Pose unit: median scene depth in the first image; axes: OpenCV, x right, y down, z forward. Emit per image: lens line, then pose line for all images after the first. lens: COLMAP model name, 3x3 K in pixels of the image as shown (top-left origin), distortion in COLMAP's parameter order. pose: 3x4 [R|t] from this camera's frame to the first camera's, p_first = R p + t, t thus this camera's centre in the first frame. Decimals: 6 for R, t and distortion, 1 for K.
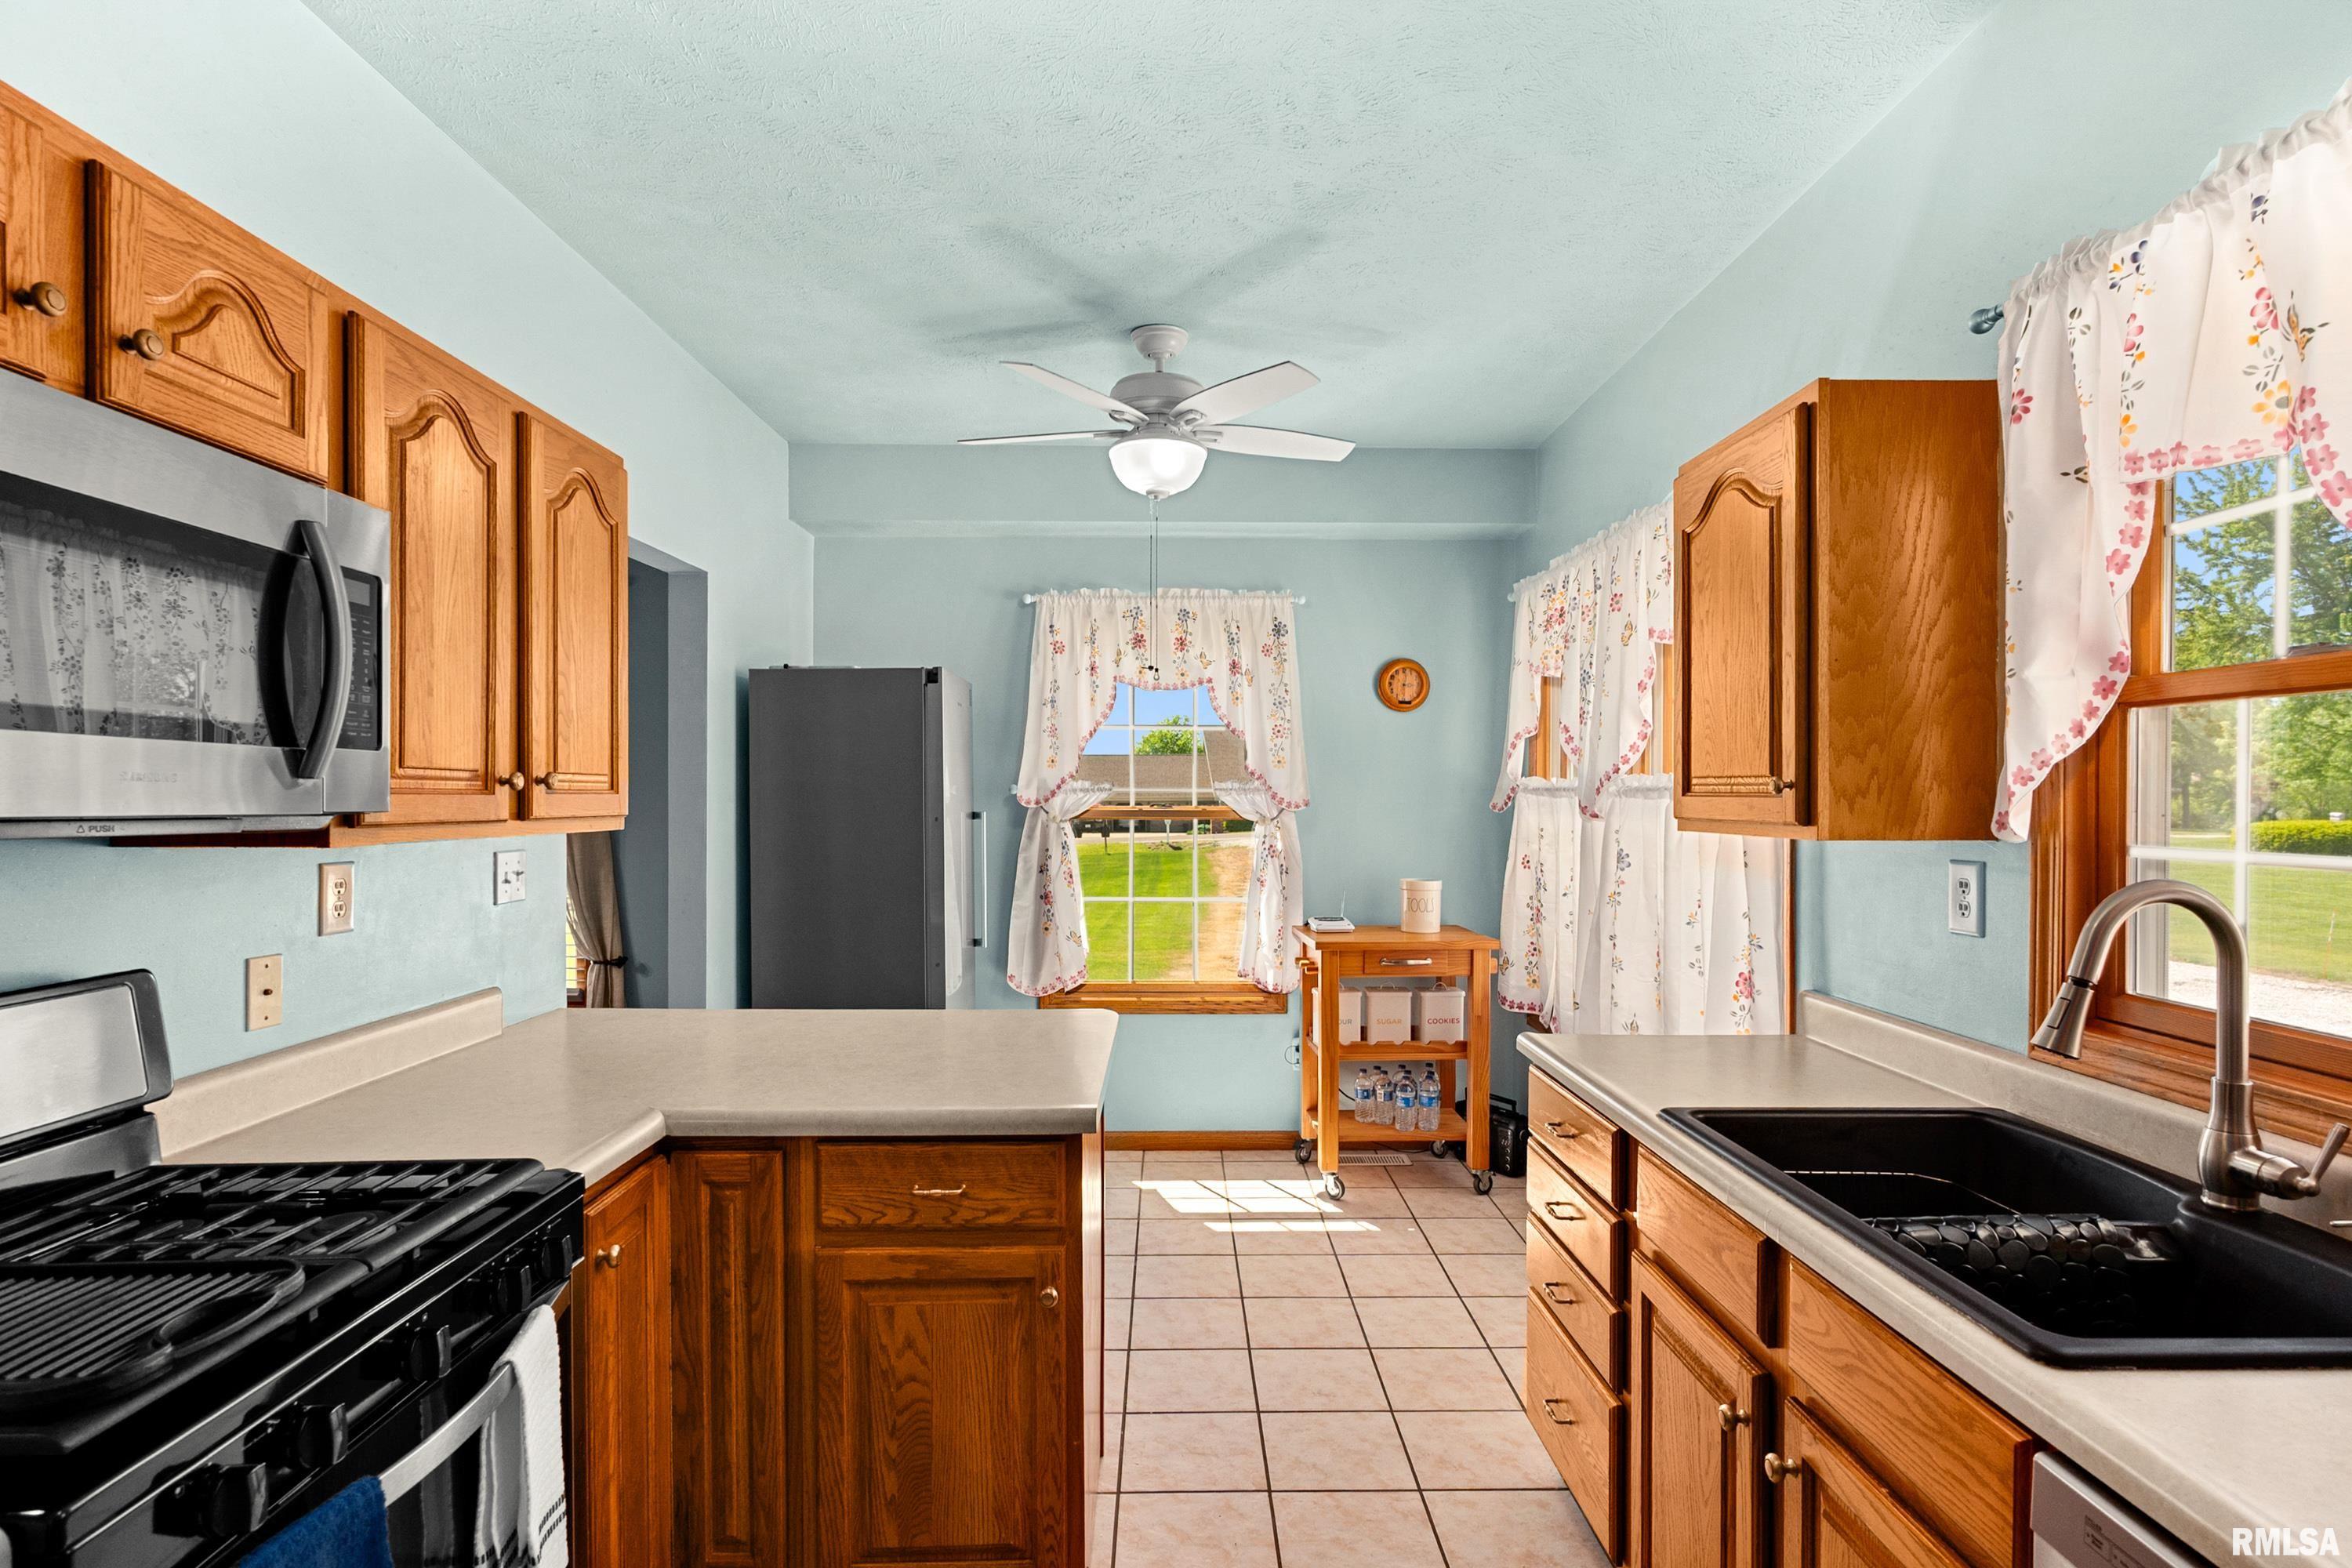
lens RADIAL K [[1174.0, 0, 1179.0], [0, 1174.0, 809.2], [0, 0, 1]] dist [-0.004020, 0.002471]
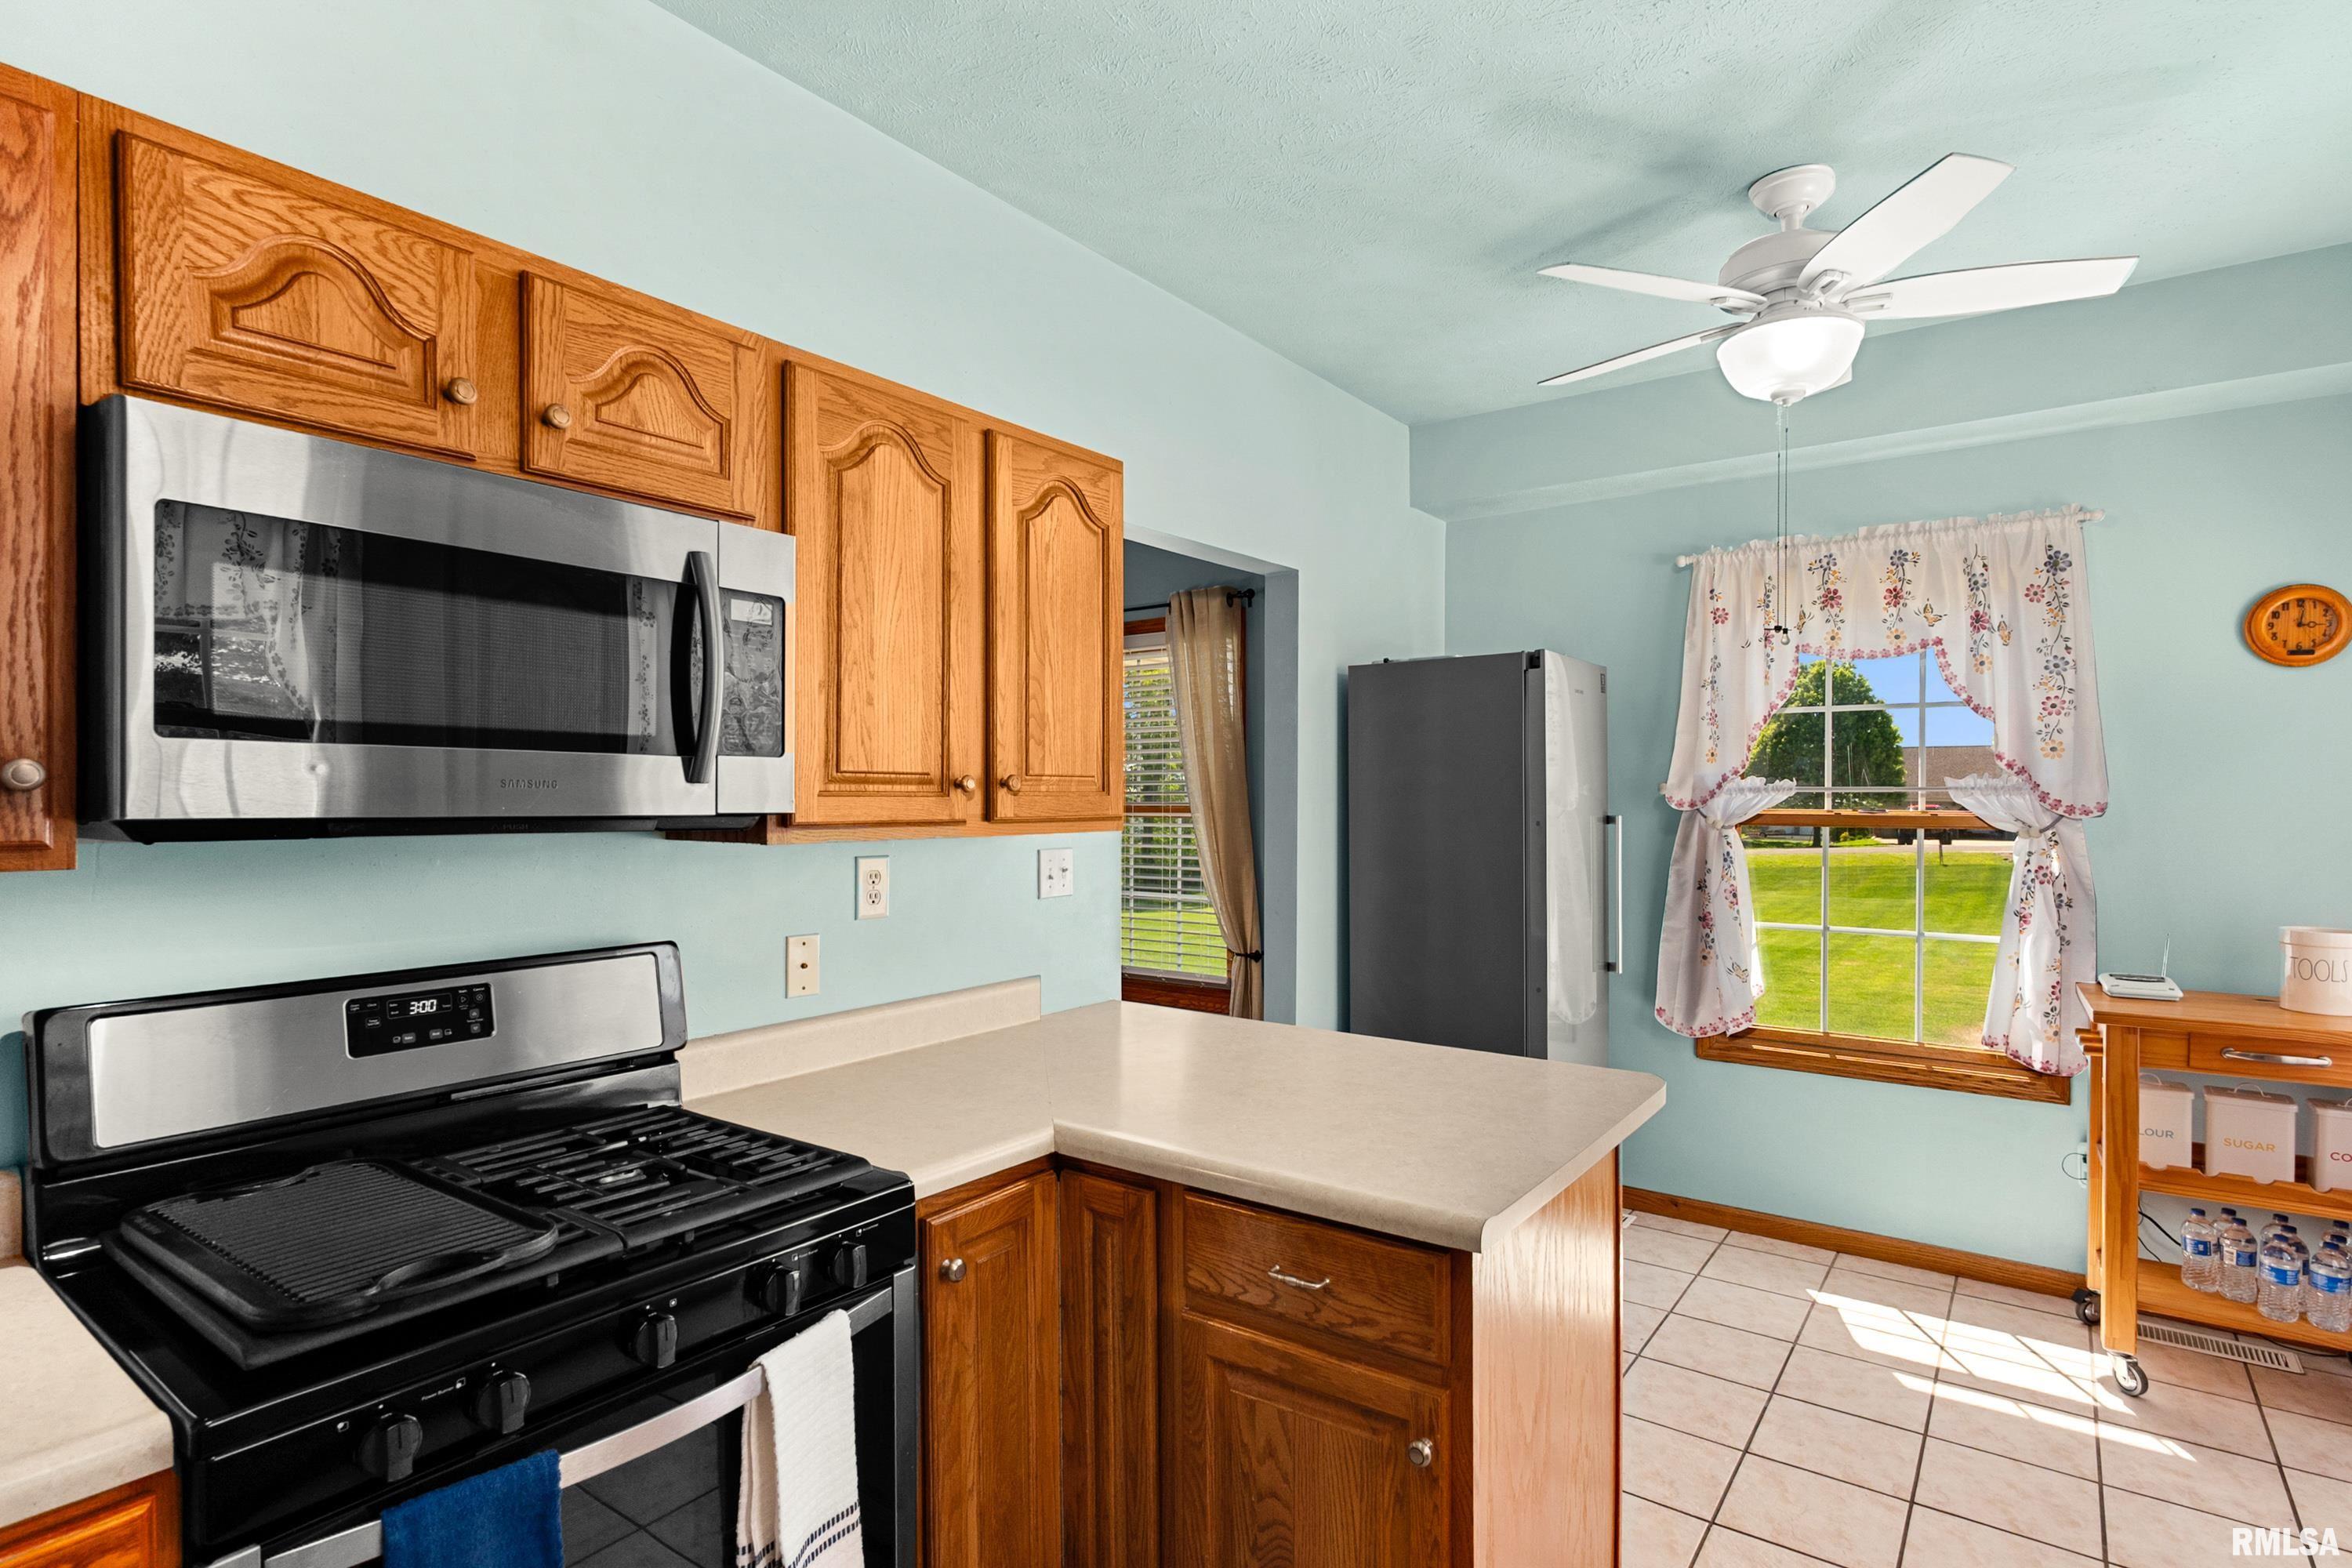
lens RADIAL K [[1174.0, 0, 1179.0], [0, 1174.0, 809.2], [0, 0, 1]] dist [-0.004020, 0.002471]
pose [[0.798606, 0.007550, -0.601807, 0.214798], [-0.006976, 0.999970, 0.003287, -0.006452], [0.601813, 0.001573, 0.798635, 0.282740]]
